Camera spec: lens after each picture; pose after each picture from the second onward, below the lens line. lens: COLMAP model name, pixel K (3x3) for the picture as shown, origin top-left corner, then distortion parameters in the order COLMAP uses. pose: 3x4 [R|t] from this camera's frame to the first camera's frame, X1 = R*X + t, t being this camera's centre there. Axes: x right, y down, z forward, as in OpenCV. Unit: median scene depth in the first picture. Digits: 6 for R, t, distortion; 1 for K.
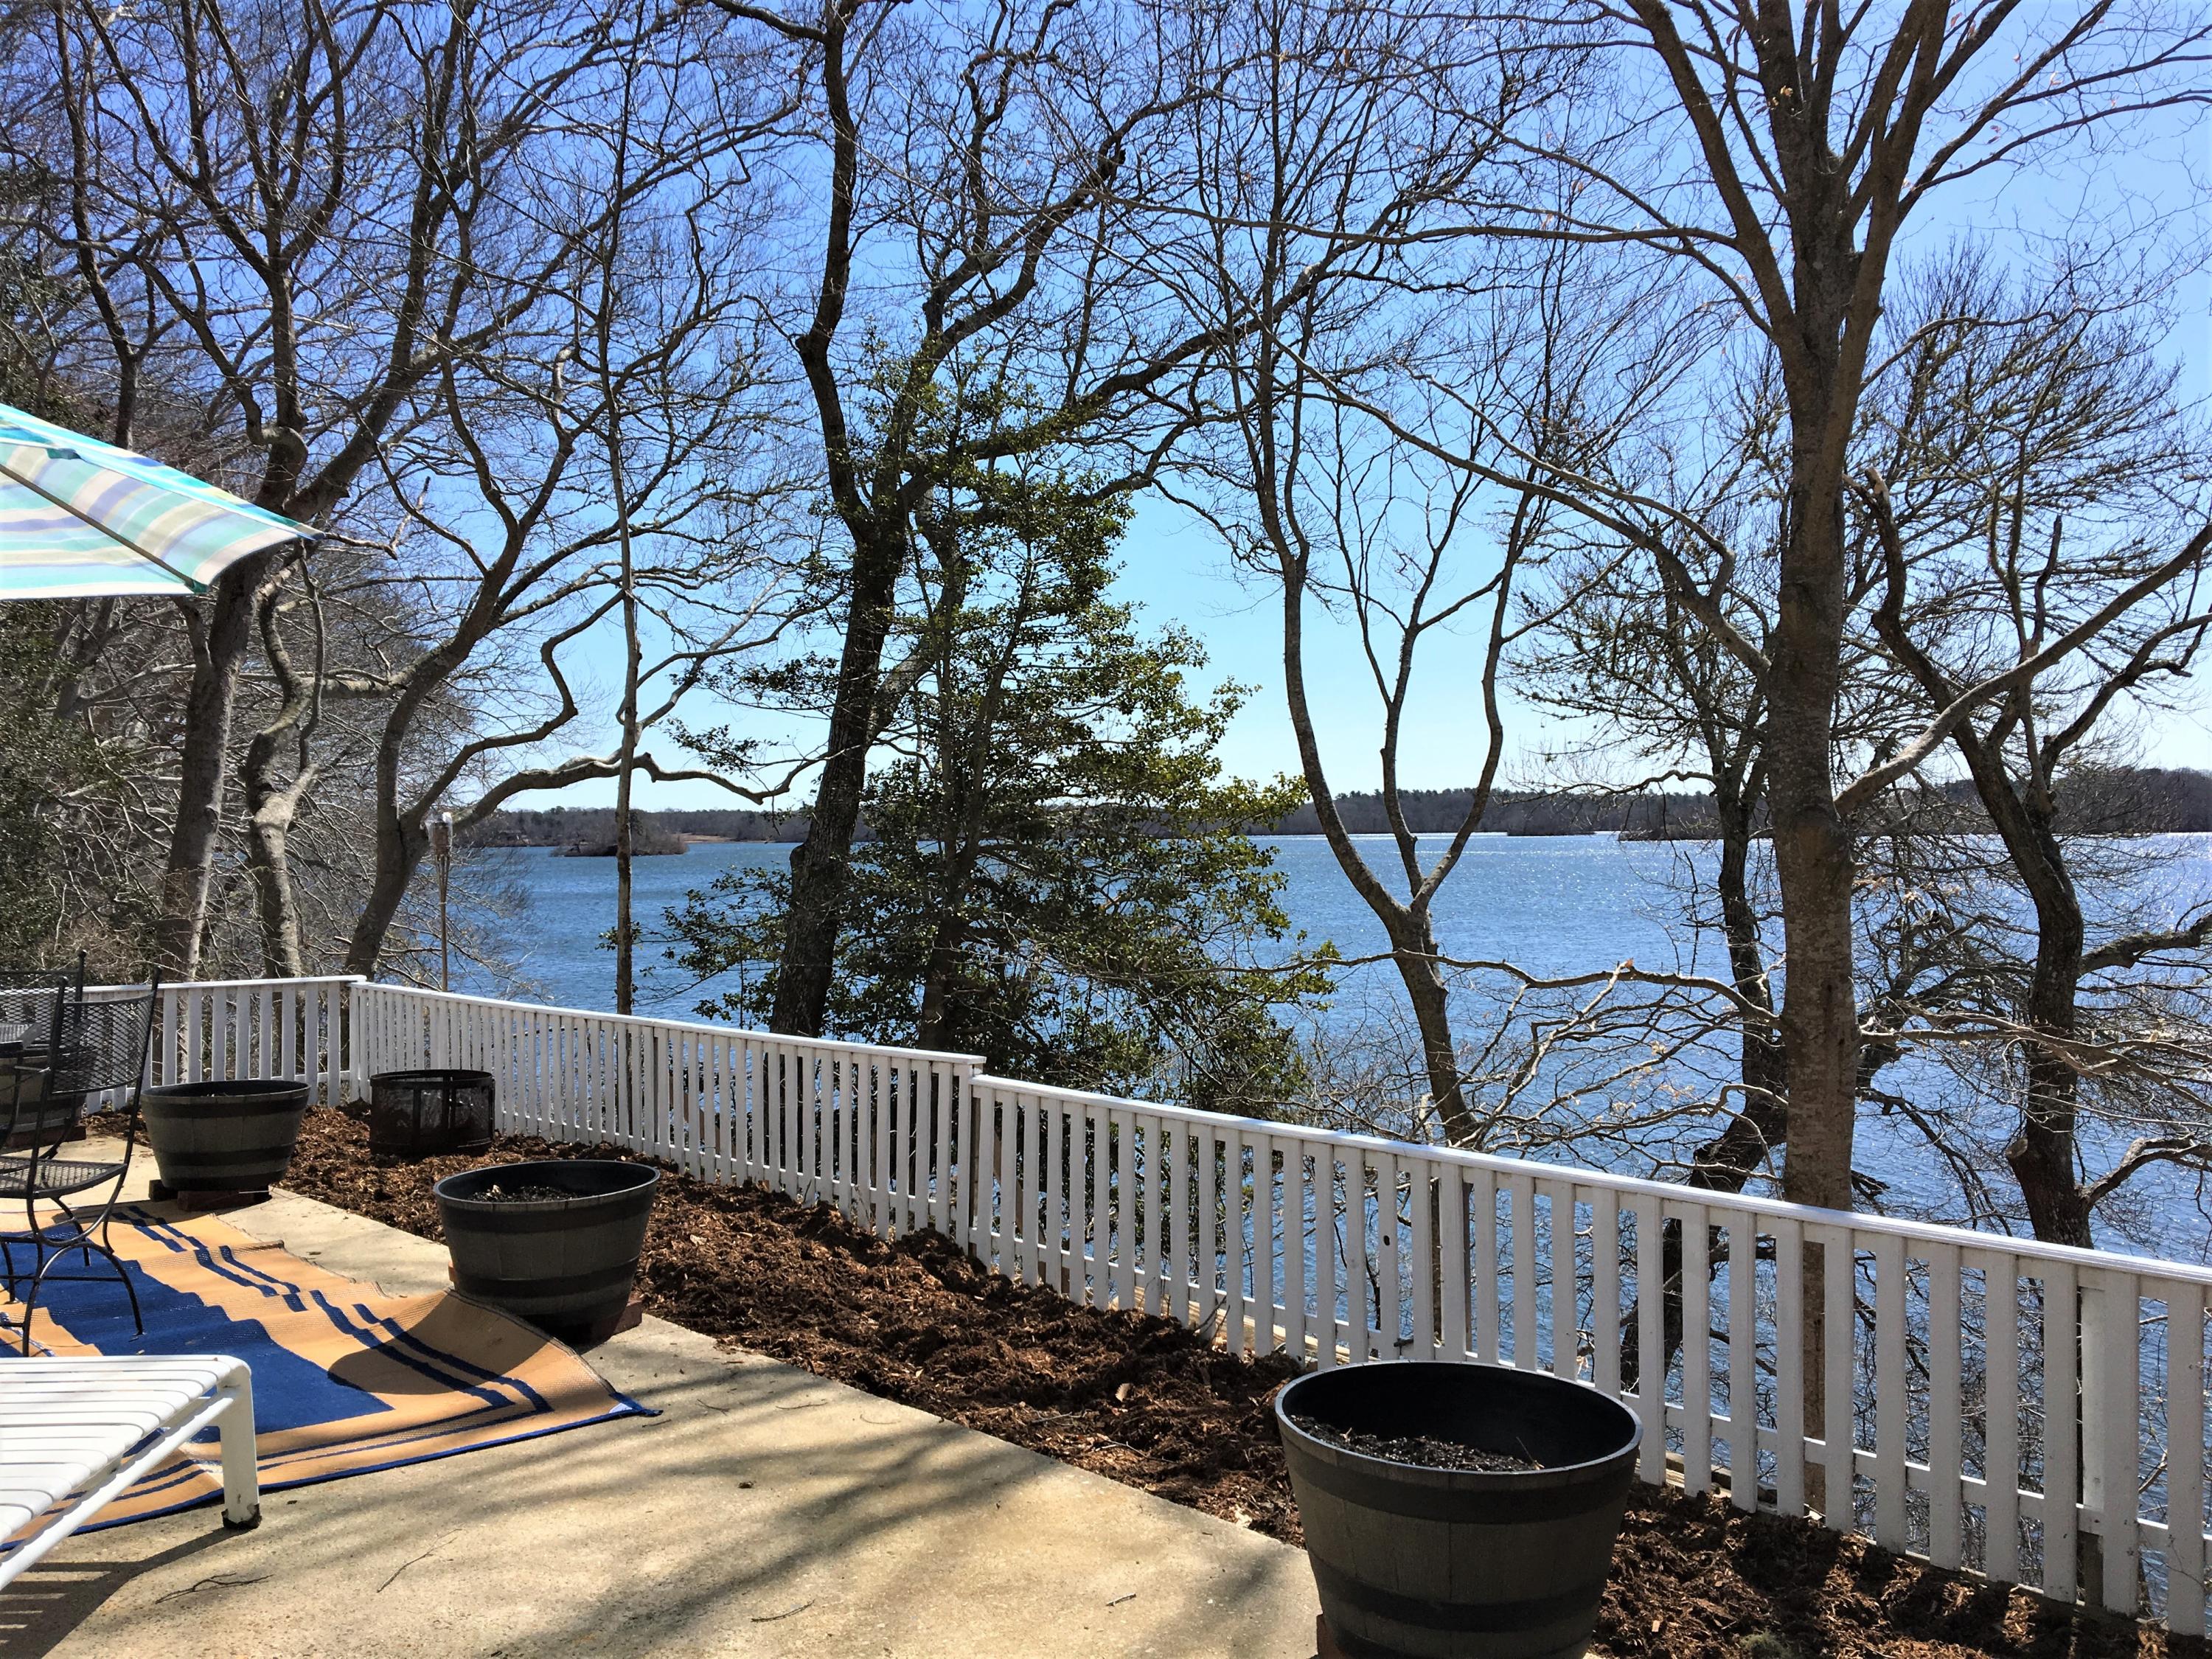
lens RADIAL K [[1854.2, 0, 1101.8], [0, 1854.2, 830.4], [0, 0, 1]] dist [0.079741, -0.112799]
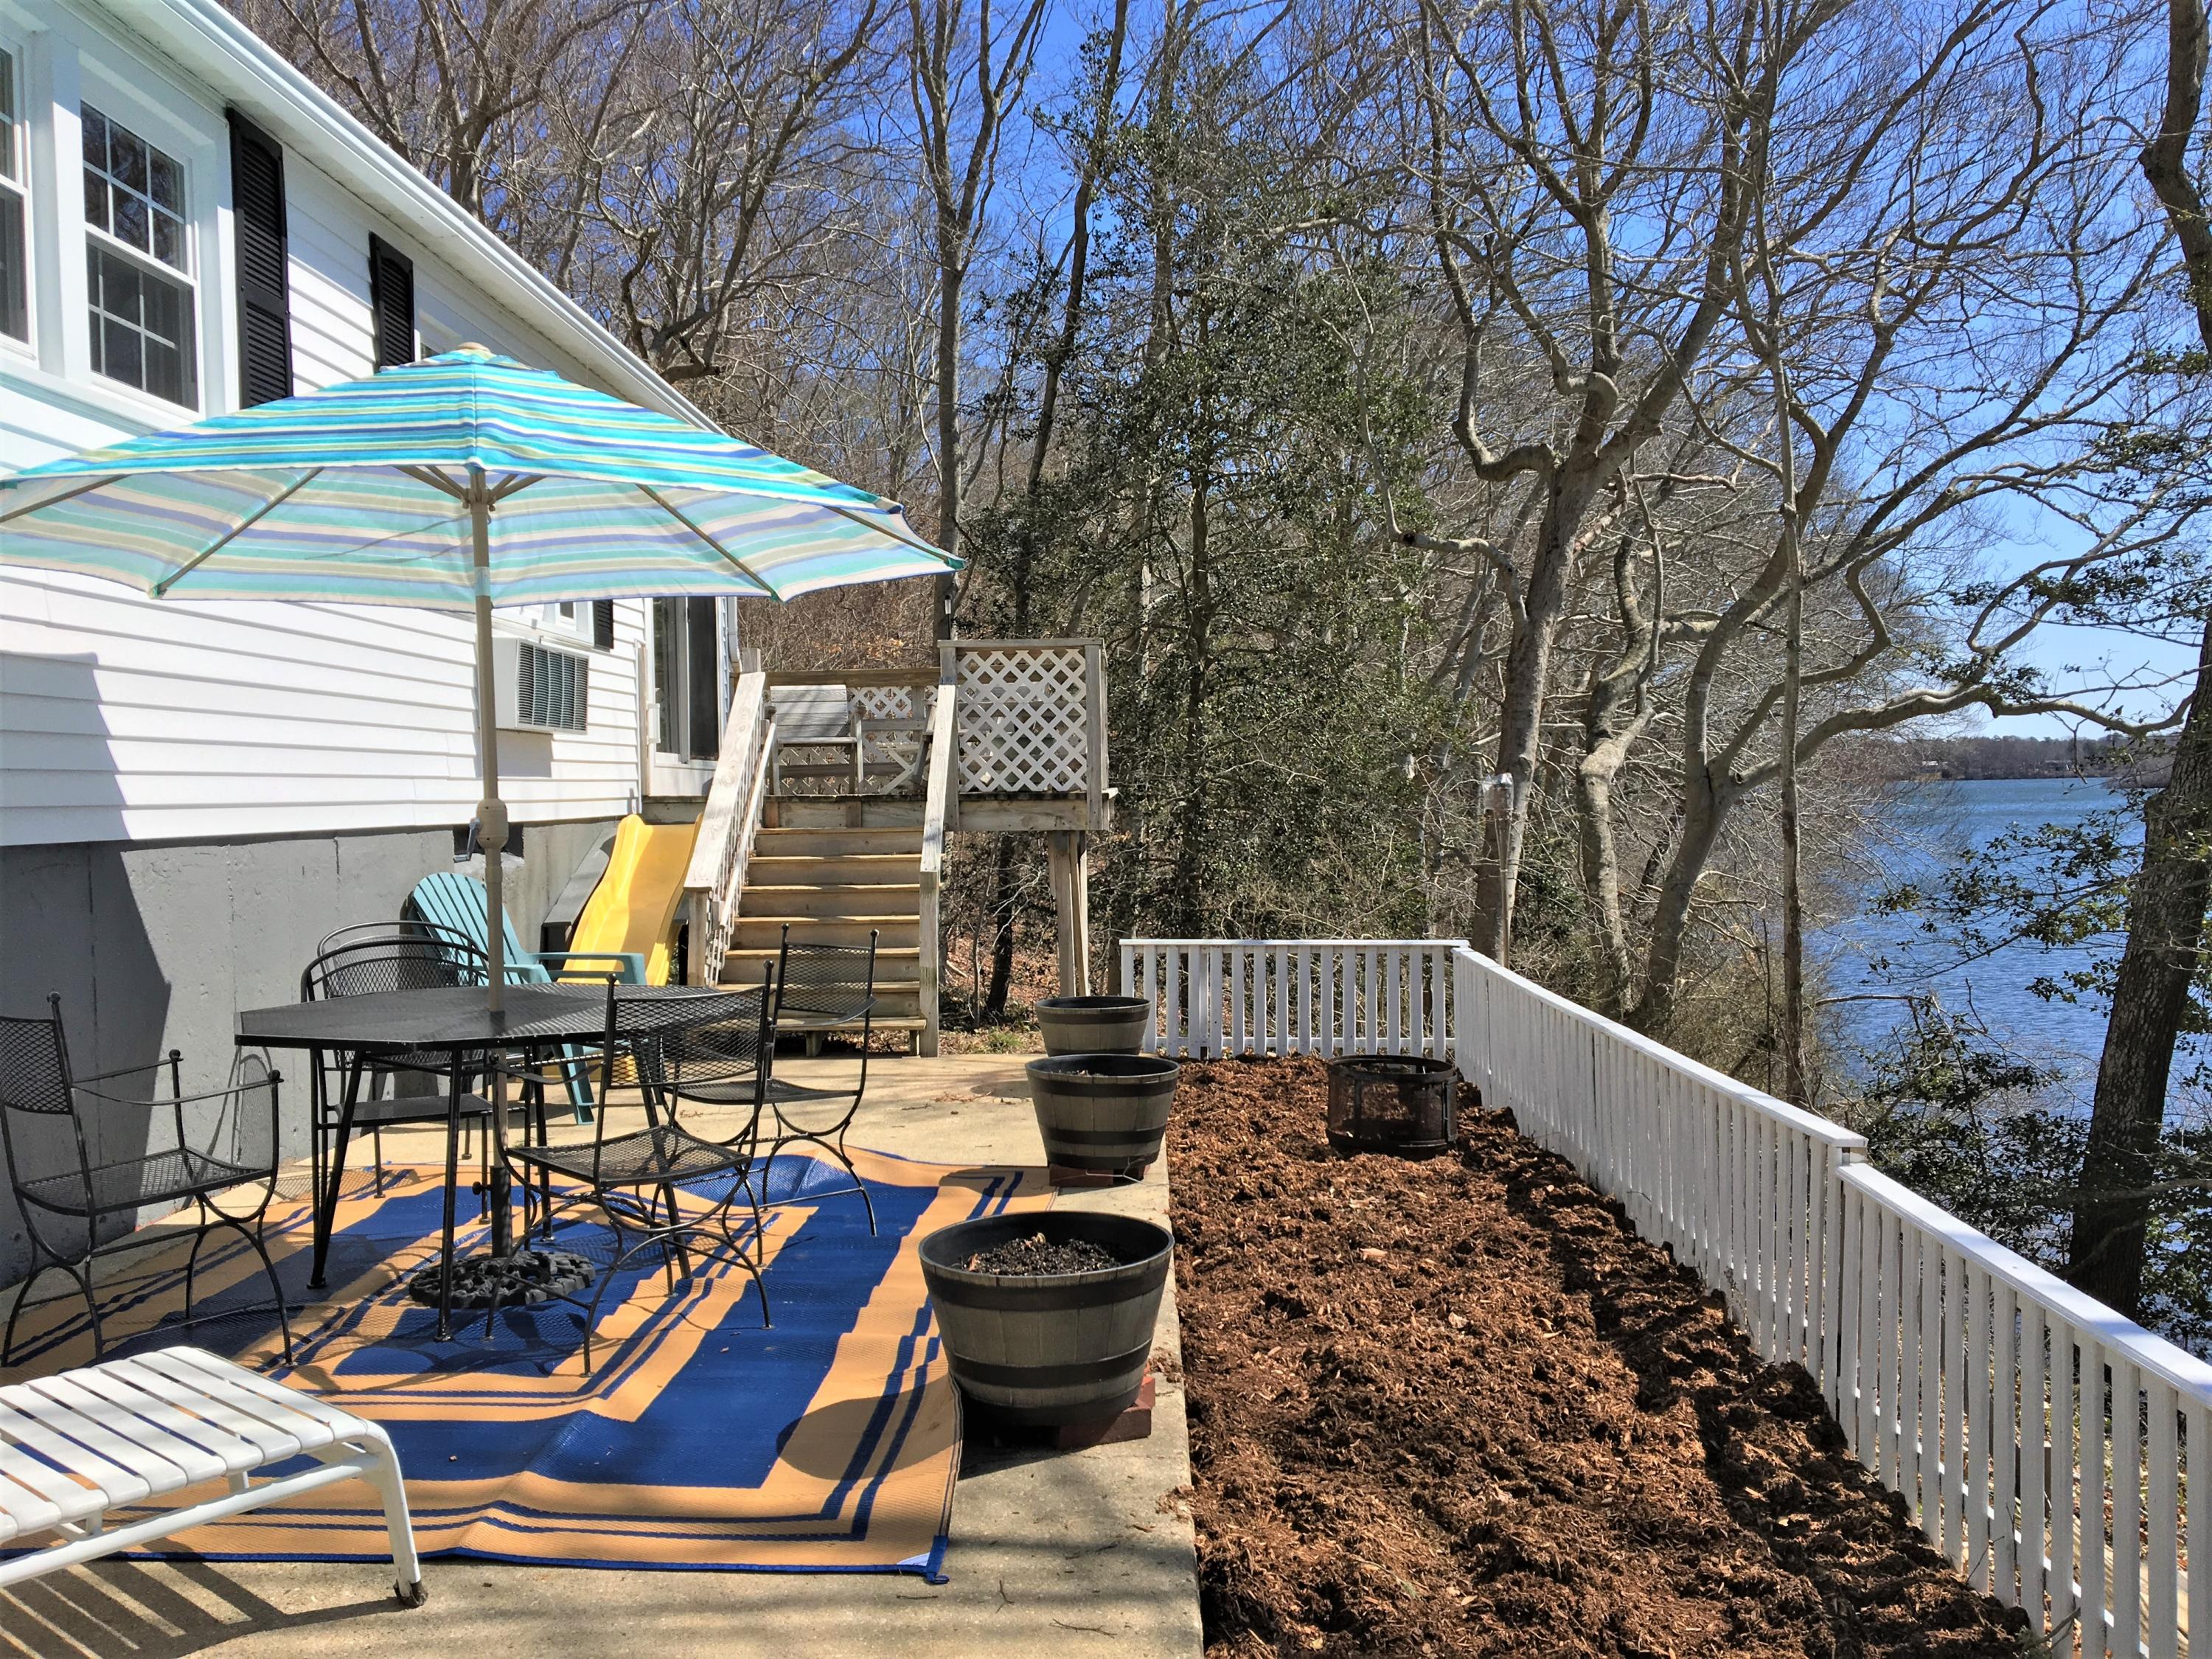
lens RADIAL K [[1854.2, 0, 1105.7], [0, 1854.2, 840.1], [0, 0, 1]] dist [0.079741, -0.112799]
pose [[0.718085, 0.020754, -0.695646, 0.071229], [0.007790, 0.999253, 0.037853, -0.006333], [0.695912, -0.032600, 0.717386, 0.097306]]
